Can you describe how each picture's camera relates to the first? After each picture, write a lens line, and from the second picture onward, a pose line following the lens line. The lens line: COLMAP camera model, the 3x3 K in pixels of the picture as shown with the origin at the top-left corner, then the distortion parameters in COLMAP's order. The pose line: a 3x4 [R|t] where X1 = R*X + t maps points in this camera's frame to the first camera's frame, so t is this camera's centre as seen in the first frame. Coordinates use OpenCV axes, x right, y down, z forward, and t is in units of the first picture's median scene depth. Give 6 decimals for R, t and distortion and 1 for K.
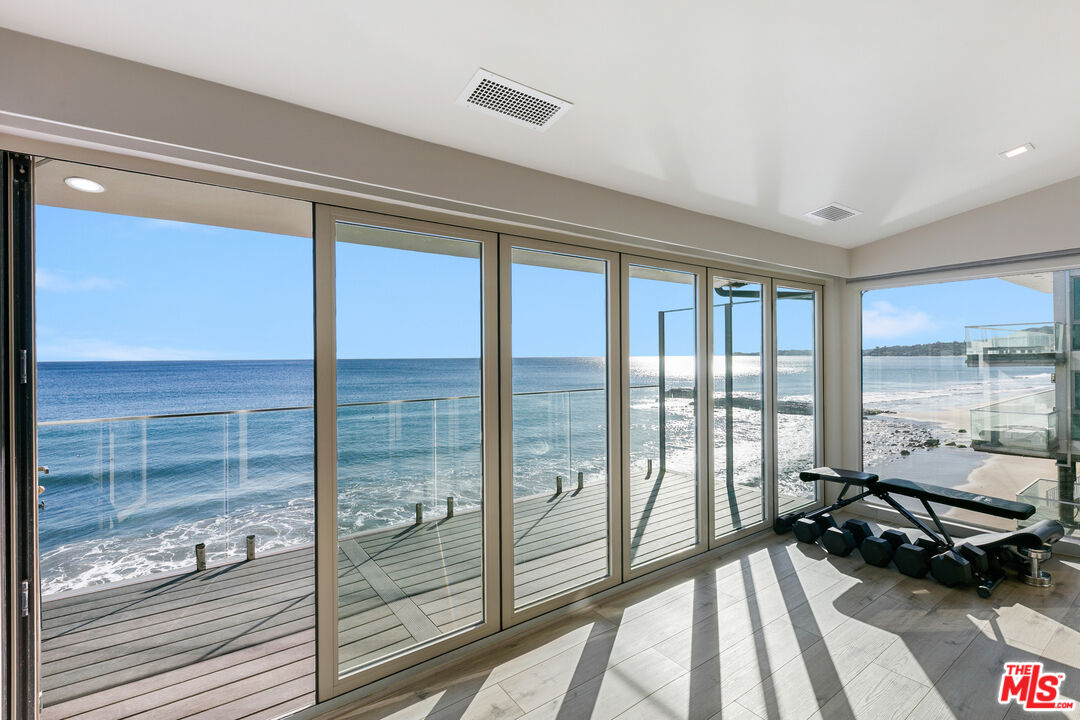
lens RADIAL K [[475.3, 0, 538.2], [0, 475.3, 356.3], [0, 0, 1]] dist [-0.004172, 0.000133]
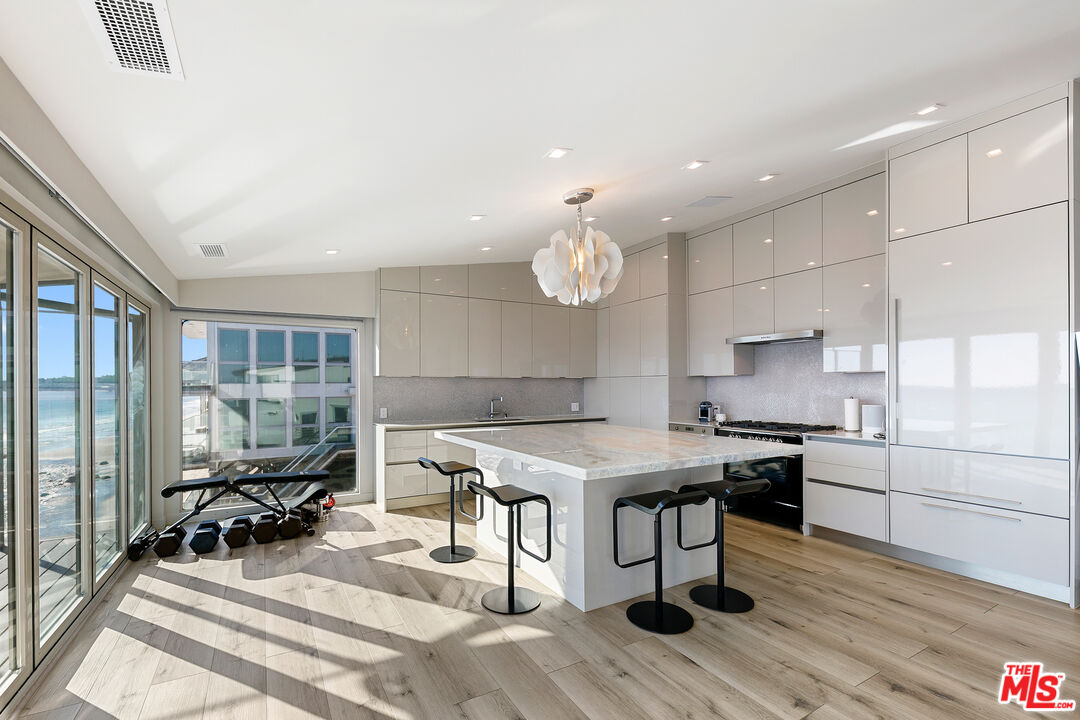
lens RADIAL K [[475.3, 0, 510.5], [0, 475.3, 387.3], [0, 0, 1]] dist [-0.004172, 0.000133]
pose [[0.113820, 0.008175, 0.993468, -0.474143], [-0.000660, 0.999967, -0.008153, 0.041052], [-0.993501, 0.000273, 0.113822, 0.176582]]
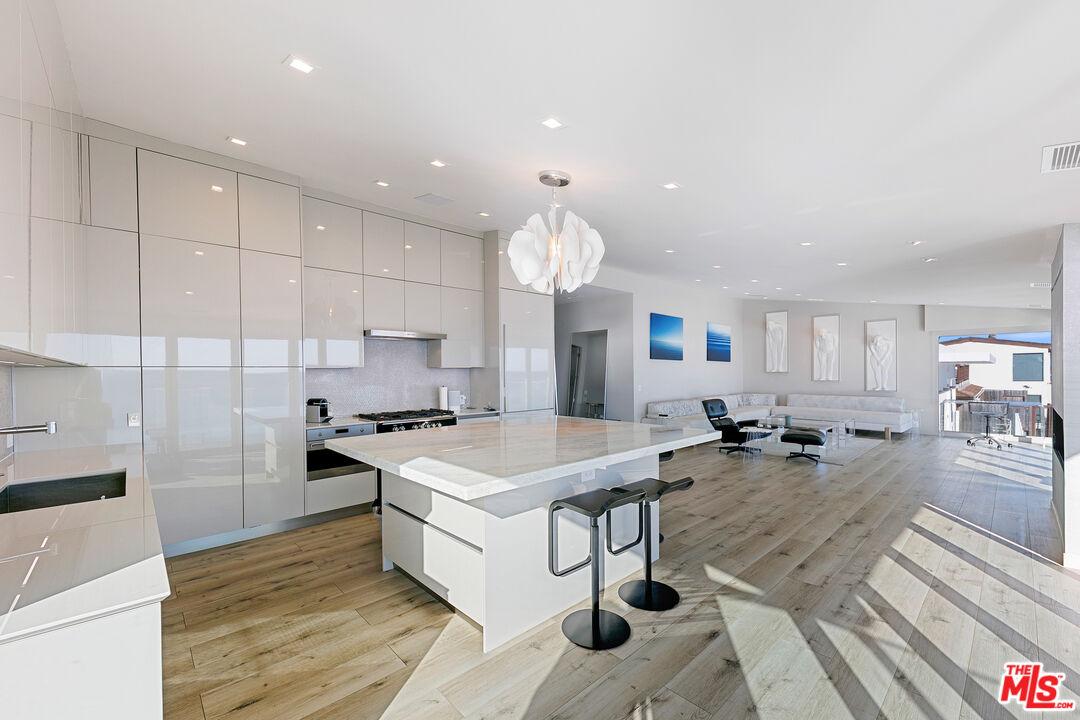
lens RADIAL K [[441.2, 0, 546.6], [0, 441.2, 366.7], [0, 0, 1]] dist [-0.002349, -0.000607]
pose [[-0.987234, 0.019844, -0.158034, 0.944227], [0.021183, 0.999753, -0.006794, -0.000957], [0.157860, -0.010055, -0.987410, 1.201971]]
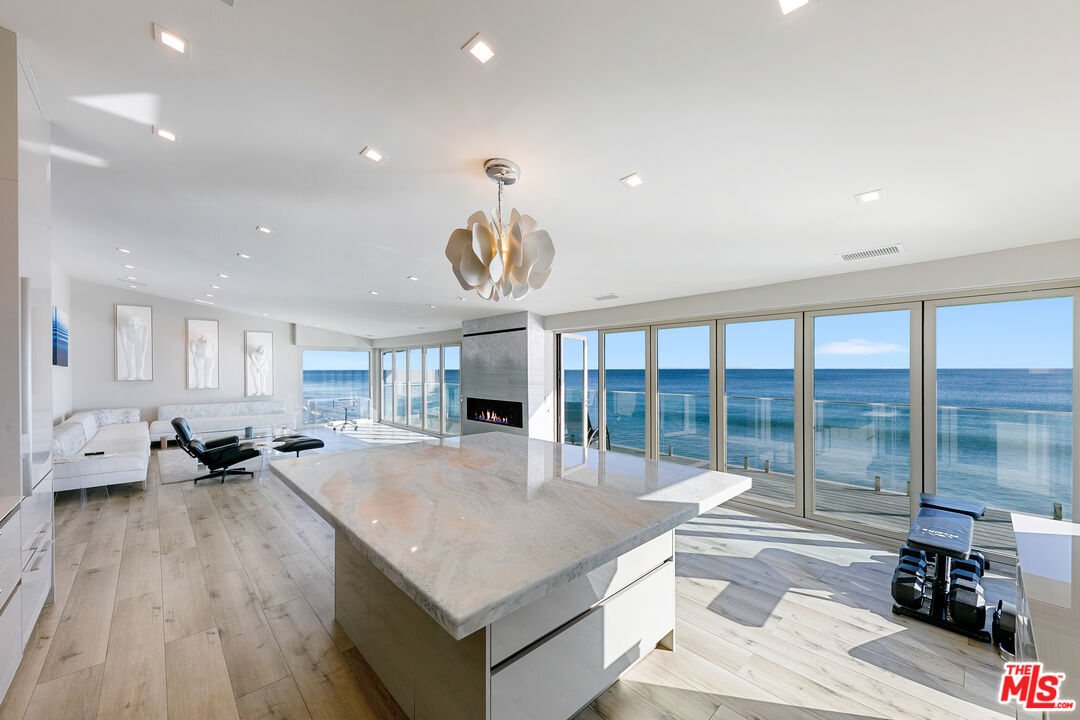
lens RADIAL K [[402.6, 0, 543.8], [0, 402.6, 366.9], [0, 0, 1]] dist [-0.000150, -0.000014]
pose [[0.148881, 0.003936, -0.988847, 1.629041], [0.001258, 0.999991, 0.004170, -0.040883], [0.988854, -0.001865, 0.148874, 0.093545]]
